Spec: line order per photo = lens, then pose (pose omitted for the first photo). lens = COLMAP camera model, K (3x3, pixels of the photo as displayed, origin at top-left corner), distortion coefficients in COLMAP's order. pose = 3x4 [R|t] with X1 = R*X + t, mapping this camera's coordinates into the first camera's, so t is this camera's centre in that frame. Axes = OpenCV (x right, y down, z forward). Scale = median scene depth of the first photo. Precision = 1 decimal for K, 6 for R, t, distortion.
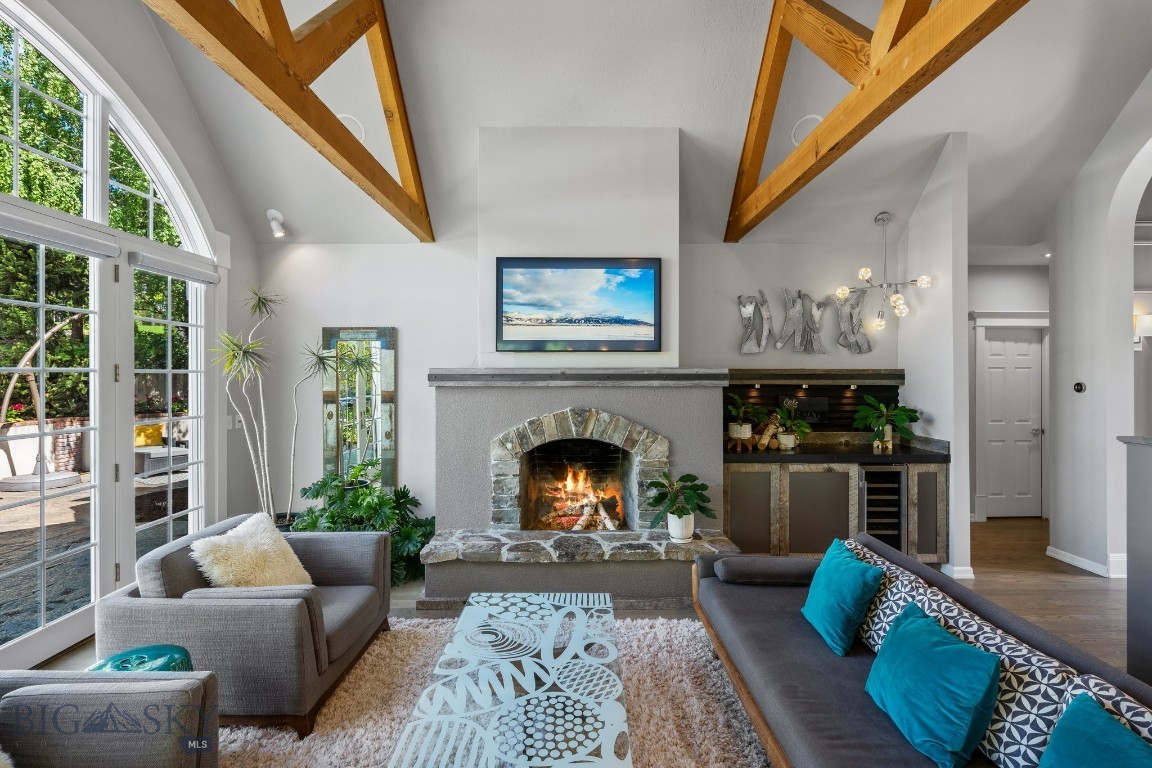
lens RADIAL K [[531.5, 0, 576.5], [0, 531.5, 375.4], [0, 0, 1]] dist [-0.001670, 0.000392]
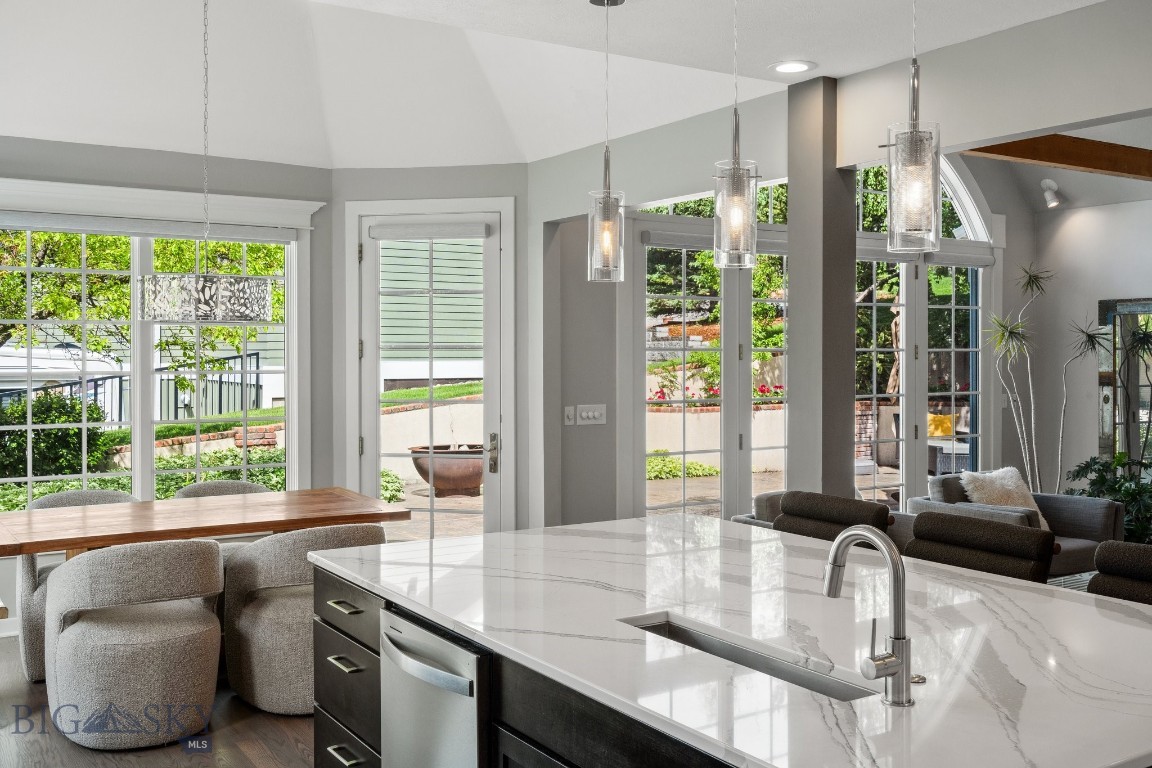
lens RADIAL K [[1101.8, 0, 574.0], [0, 1101.8, 359.9], [0, 0, 1]] dist [0.019273, 0.000733]
pose [[0.537299, 0.008594, -0.843348, 0.726248], [-0.000551, 0.999951, 0.009839, -0.009125], [0.843392, -0.004821, 0.537278, -0.875780]]
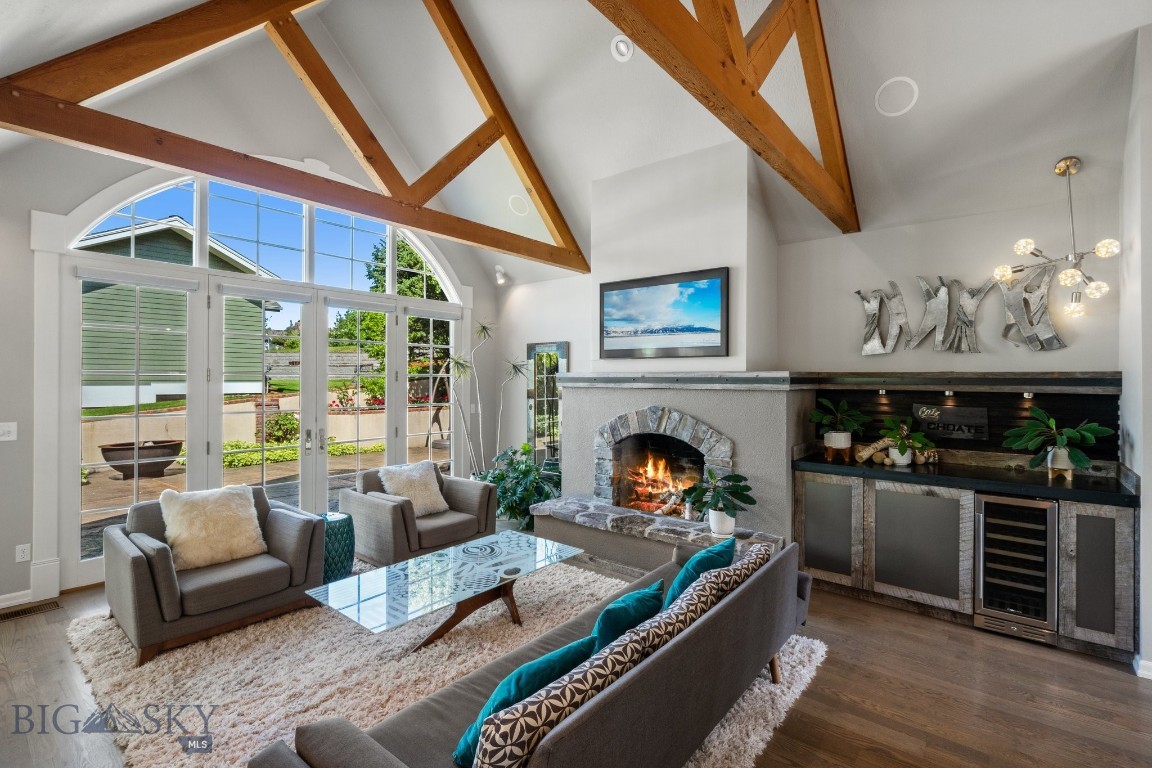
lens RADIAL K [[528.8, 0, 573.5], [0, 528.8, 377.4], [0, 0, 1]] dist [0.000462, 0.000451]
pose [[0.772147, 0.002359, -0.635440, 0.585213], [-0.004400, 0.999989, -0.001634, -0.000067], [0.635429, 0.004058, 0.772148, 0.004328]]
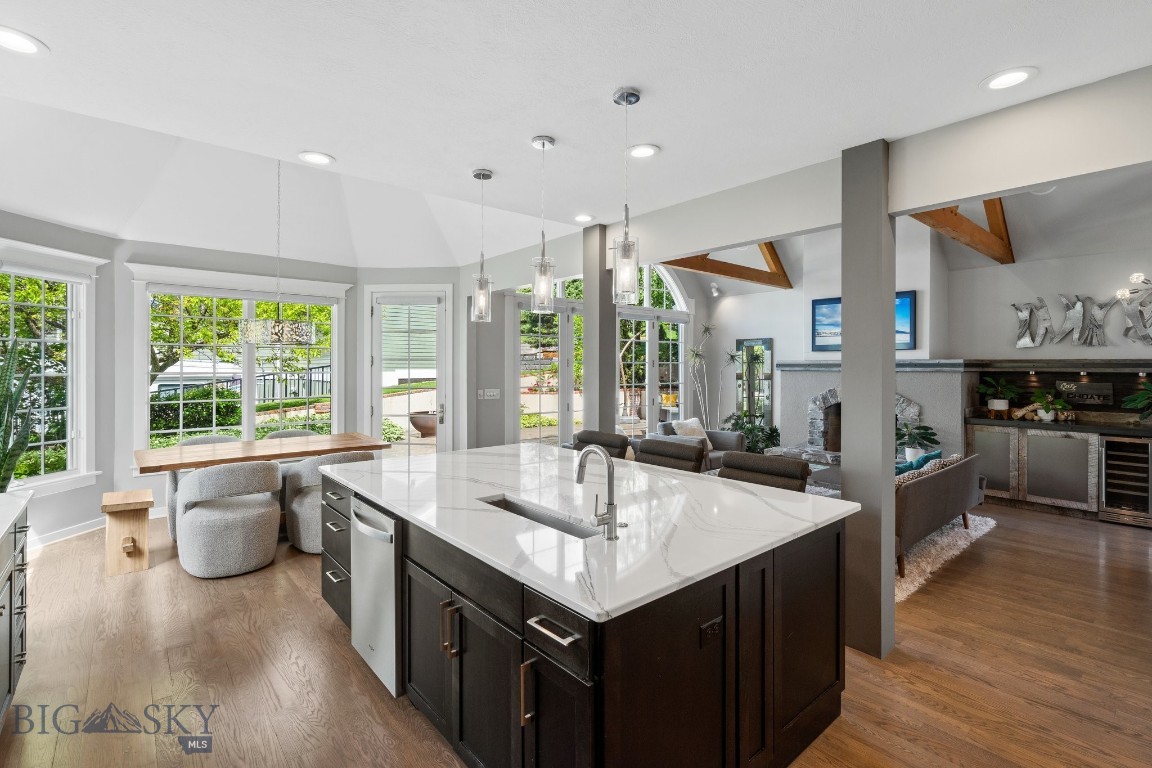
lens RADIAL K [[528.6, 0, 574.9], [0, 528.6, 366.1], [0, 0, 1]] dist [0.000997, -0.000001]
pose [[0.644498, 0.001655, -0.764604, 0.708205], [-0.001343, 0.999999, 0.001032, 0.004732], [0.764605, 0.000362, 0.644499, -0.787929]]
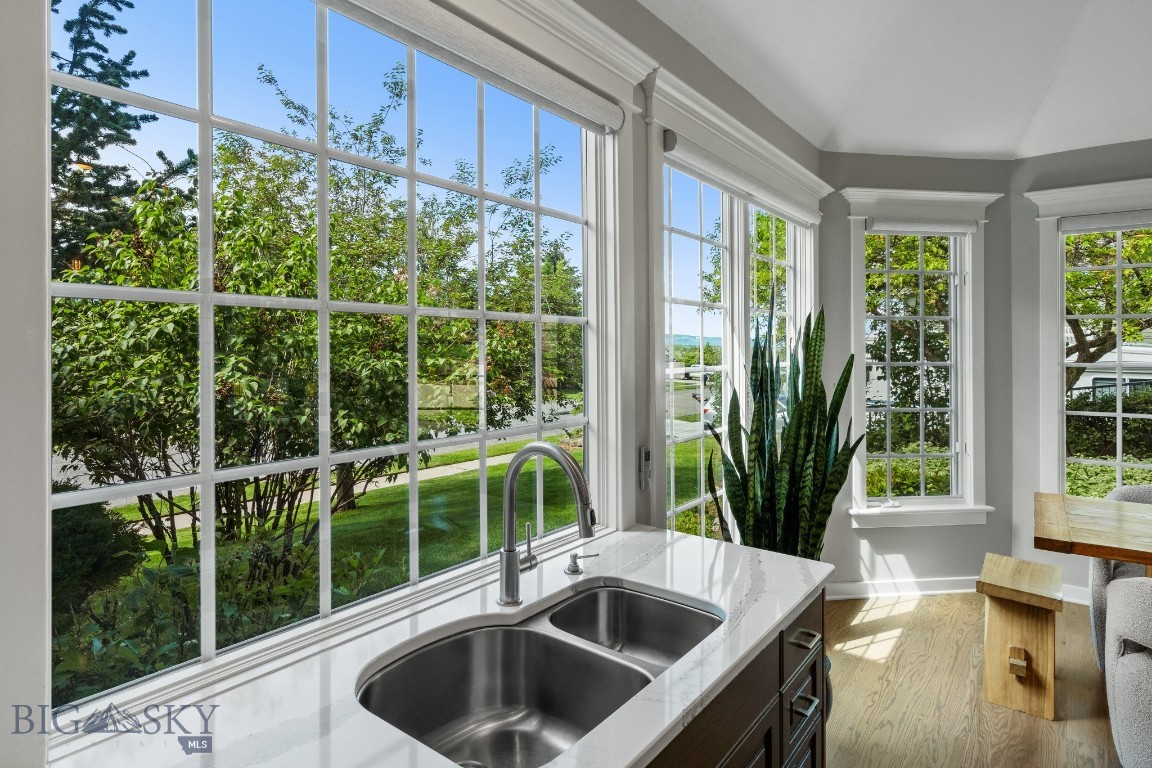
lens RADIAL K [[627.7, 0, 574.9], [0, 627.7, 344.8], [0, 0, 1]] dist [0.001148, 0.000285]
pose [[-0.611694, -0.007256, -0.791062, 0.240289], [-0.004921, 0.999973, -0.005367, 0.003823], [0.791079, 0.000610, -0.611713, -0.752437]]
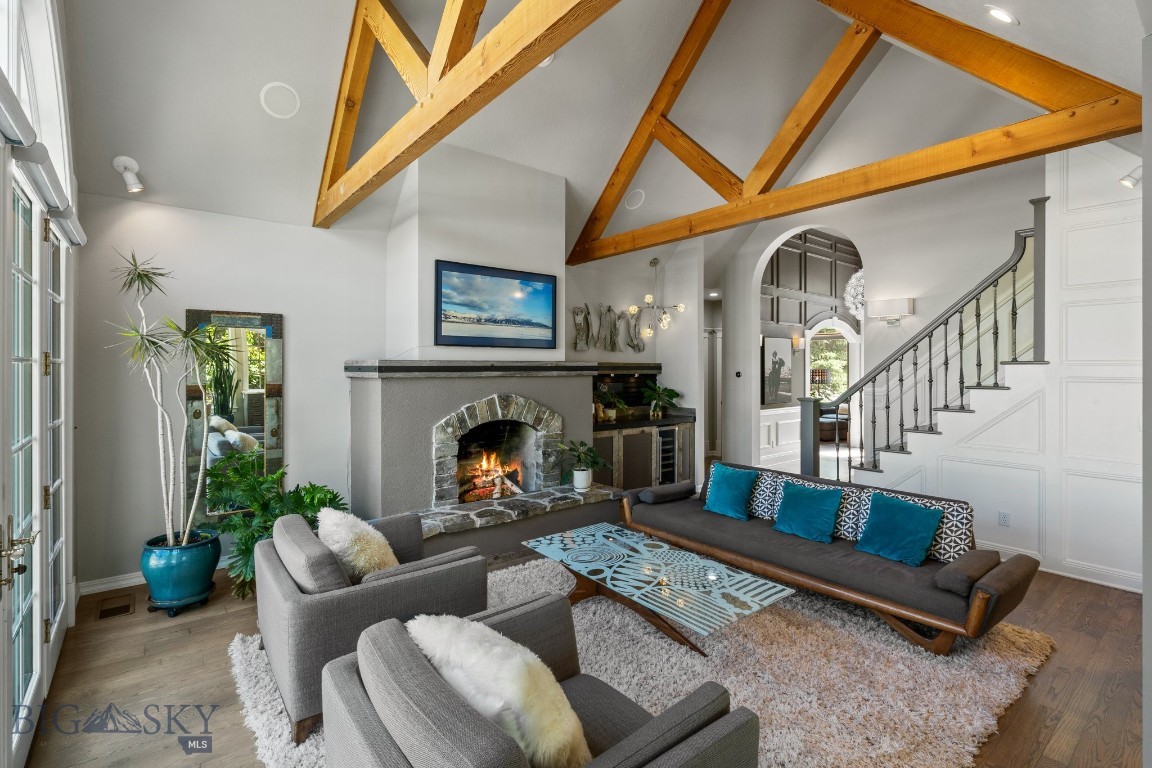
lens RADIAL K [[532.0, 0, 569.8], [0, 532.0, 366.8], [0, 0, 1]] dist [-0.003428, -0.000212]
pose [[0.786296, 0.001878, 0.617847, -0.608799], [-0.001854, 0.999998, -0.000680, -0.000394], [-0.617847, -0.000611, 0.786298, -0.034141]]
